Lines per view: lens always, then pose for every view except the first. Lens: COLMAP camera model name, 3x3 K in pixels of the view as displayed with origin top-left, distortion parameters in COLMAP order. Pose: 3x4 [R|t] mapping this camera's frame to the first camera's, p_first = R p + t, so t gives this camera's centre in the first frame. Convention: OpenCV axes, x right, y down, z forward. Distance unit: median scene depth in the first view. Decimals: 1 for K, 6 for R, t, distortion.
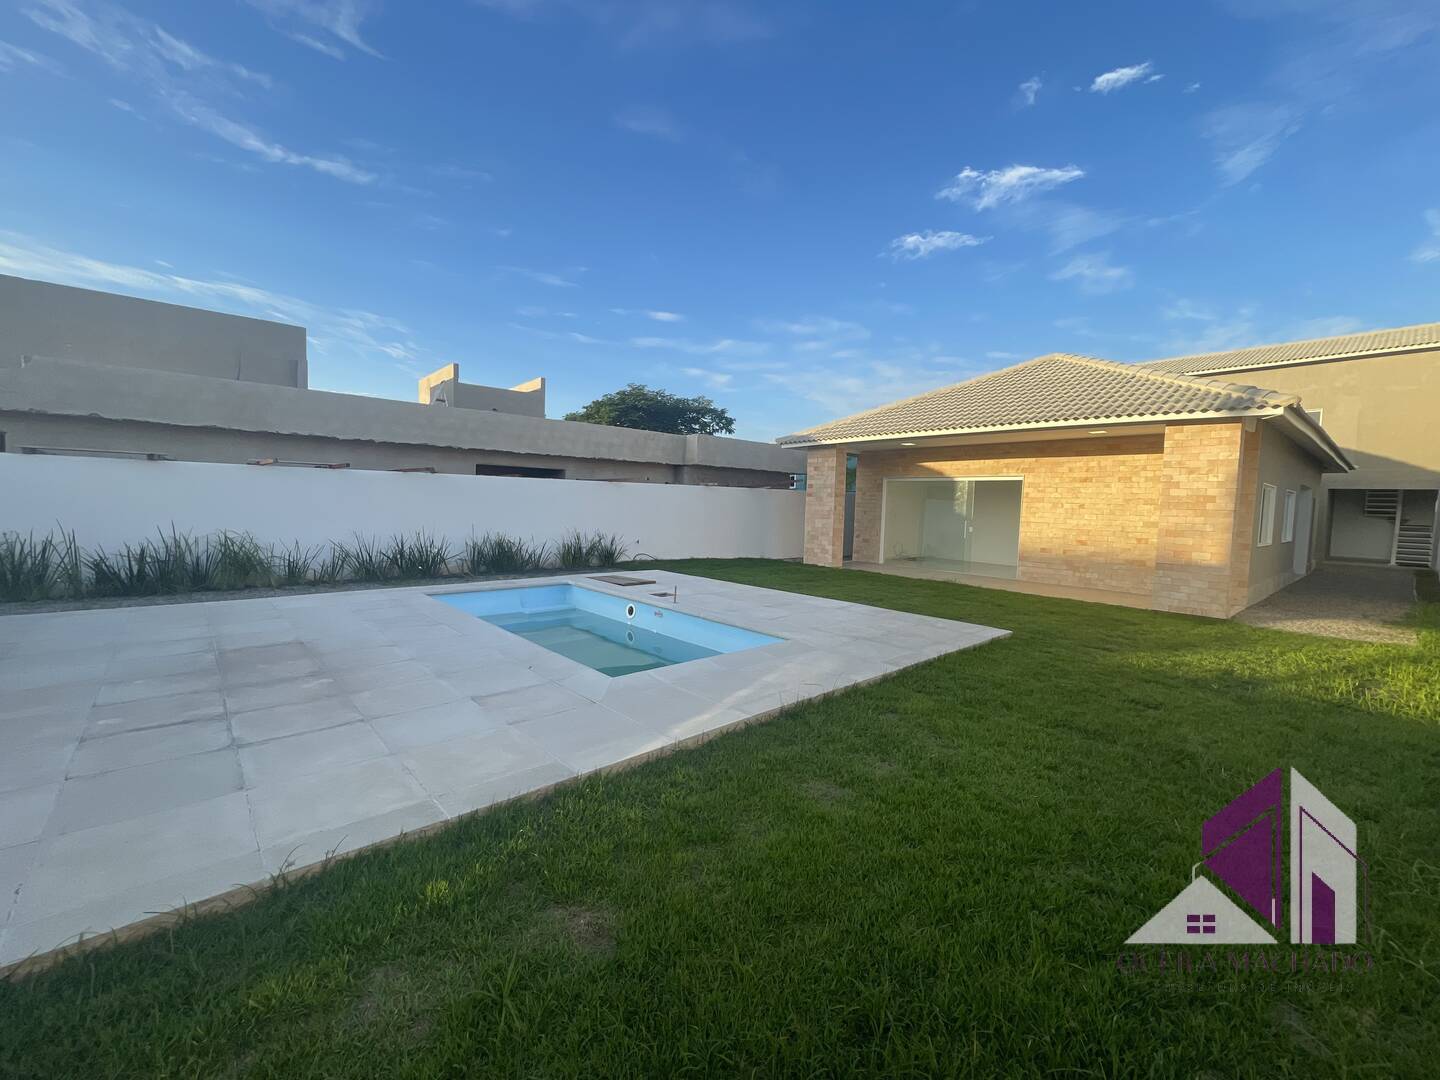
lens RADIAL K [[583.5, 0, 720.9], [0, 583.5, 538.9], [0, 0, 1]] dist [-0.002299, 0.000281]
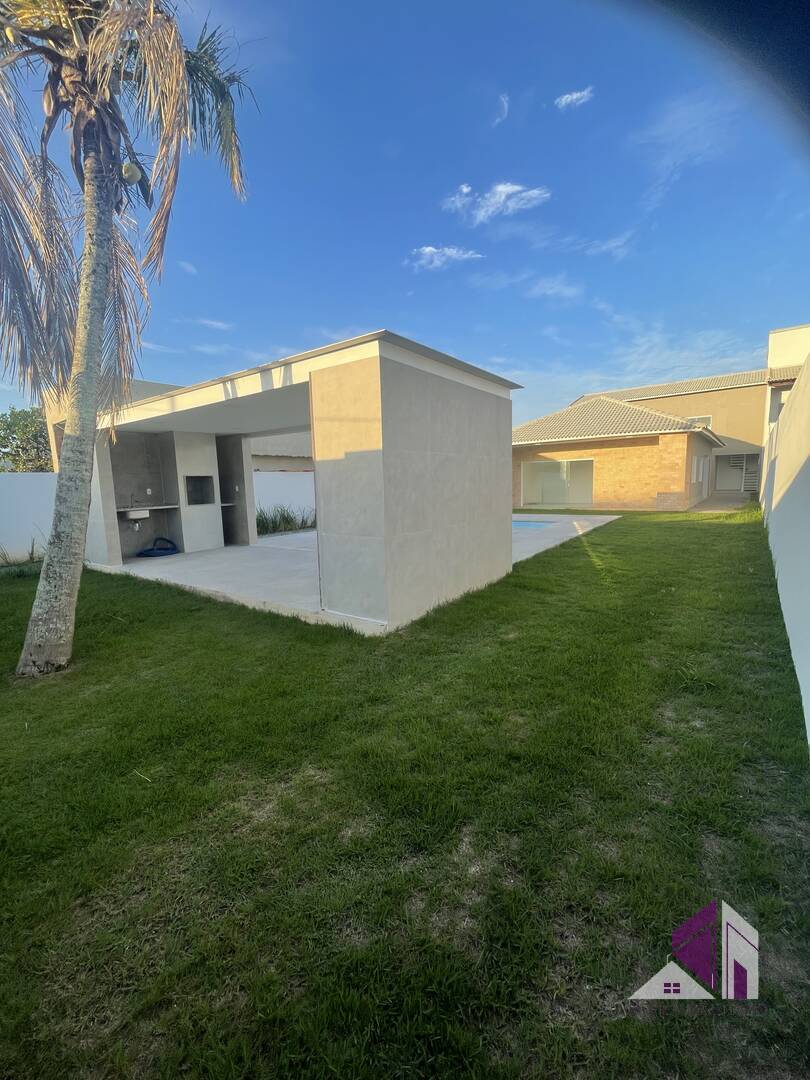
lens RADIAL K [[442.6, 0, 408.7], [0, 442.6, 541.3], [0, 0, 1]] dist [-0.001717, 0.000469]
pose [[0.976452, -0.086886, 0.197464, -0.506778], [0.073148, 0.994433, 0.075847, 0.024181], [-0.202955, -0.059617, 0.977372, -0.473447]]
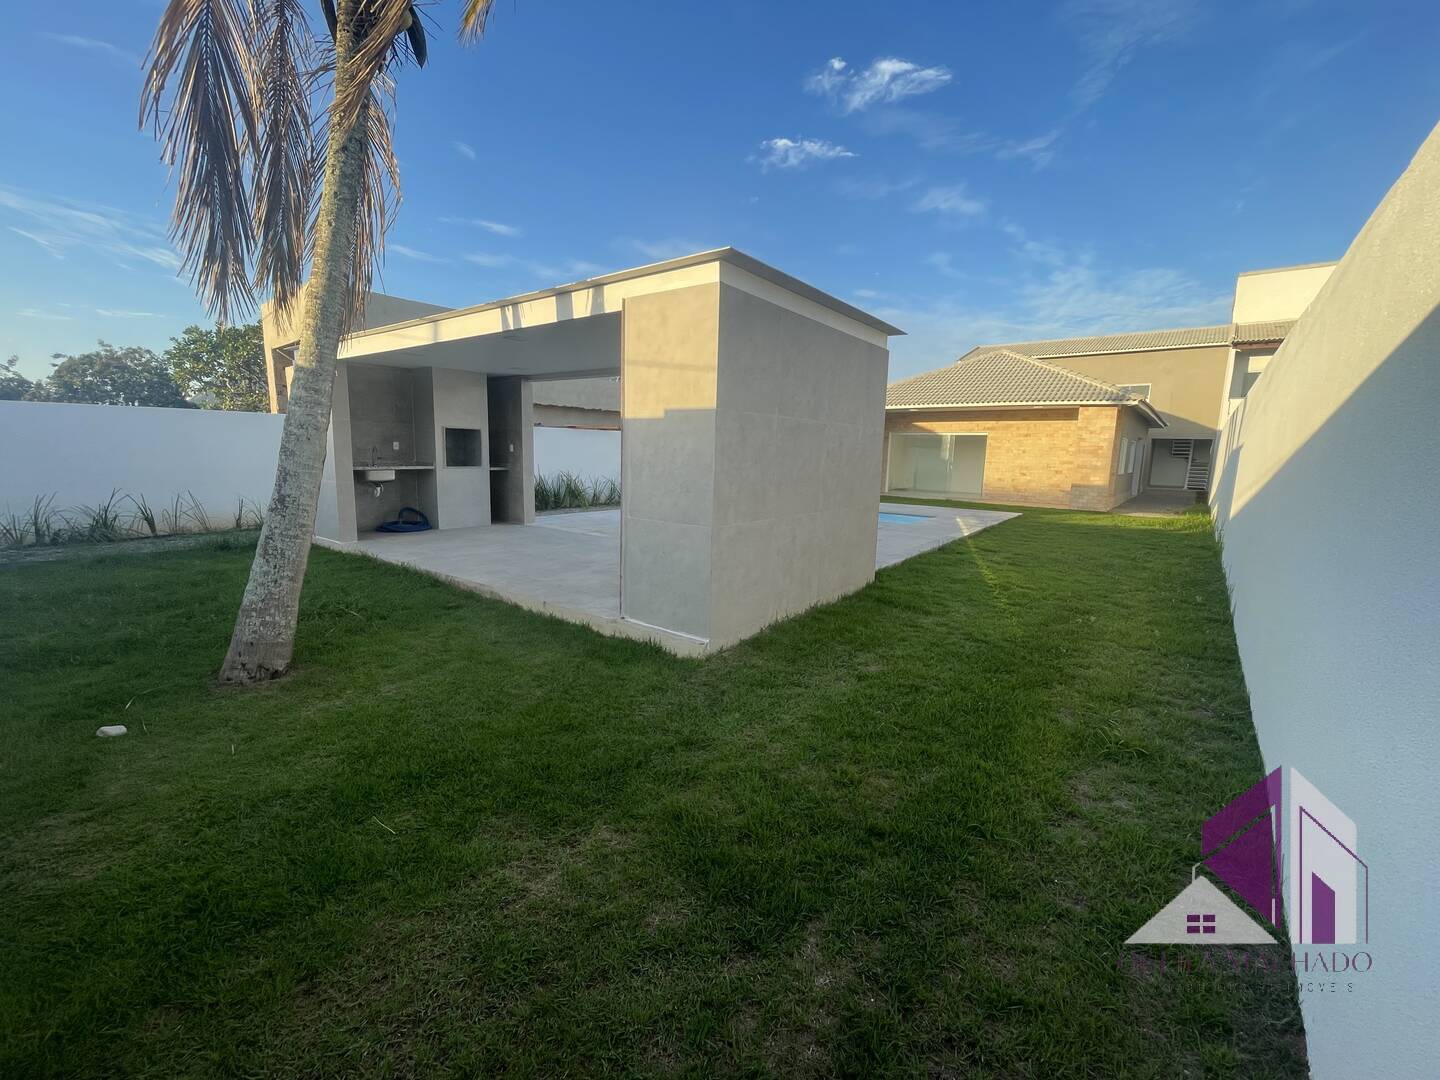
lens RADIAL K [[589.4, 0, 721.2], [0, 589.4, 539.5], [0, 0, 1]] dist [-0.000824, -0.000086]
pose [[0.982696, -0.032886, 0.182285, -0.514043], [0.016172, 0.995588, 0.092429, 0.021441], [-0.184521, -0.087882, 0.978892, -0.470562]]
